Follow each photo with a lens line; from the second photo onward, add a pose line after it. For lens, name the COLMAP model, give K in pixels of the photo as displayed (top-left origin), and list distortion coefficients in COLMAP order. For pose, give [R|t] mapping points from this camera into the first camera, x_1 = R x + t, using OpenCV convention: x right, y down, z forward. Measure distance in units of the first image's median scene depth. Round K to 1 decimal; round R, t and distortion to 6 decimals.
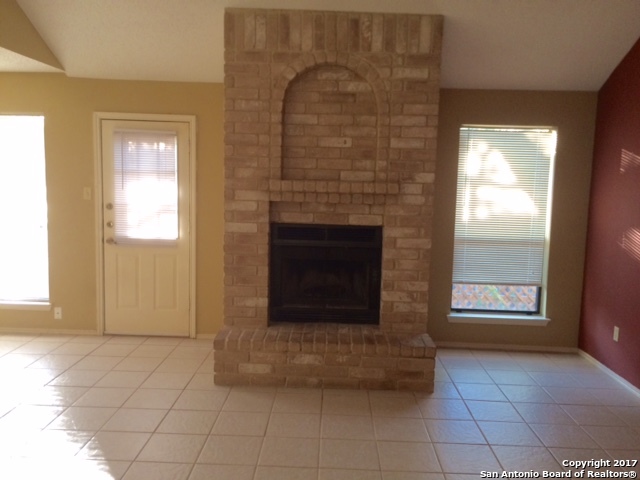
lens RADIAL K [[549.6, 0, 320.0], [0, 549.6, 242.0], [0, 0, 1]] dist [0.060155, -0.091100]
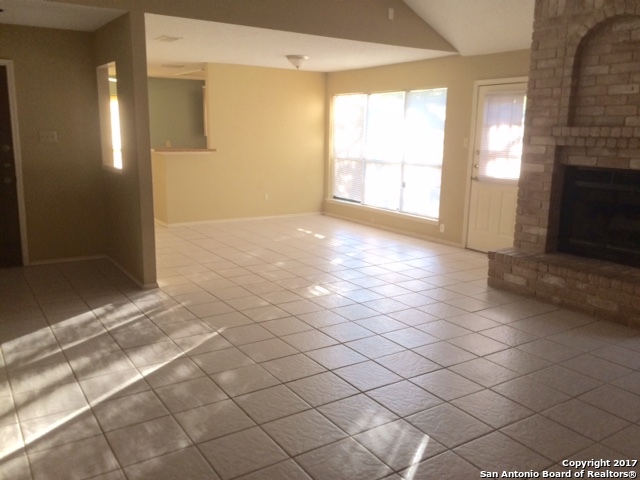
lens RADIAL K [[549.6, 0, 318.5], [0, 549.6, 241.2], [0, 0, 1]] dist [0.060155, -0.091100]
pose [[0.568519, 0.141460, -0.810416, 0.603564], [-0.092667, 0.989847, 0.107773, 0.046675], [0.817434, 0.013828, 0.575856, -0.086030]]
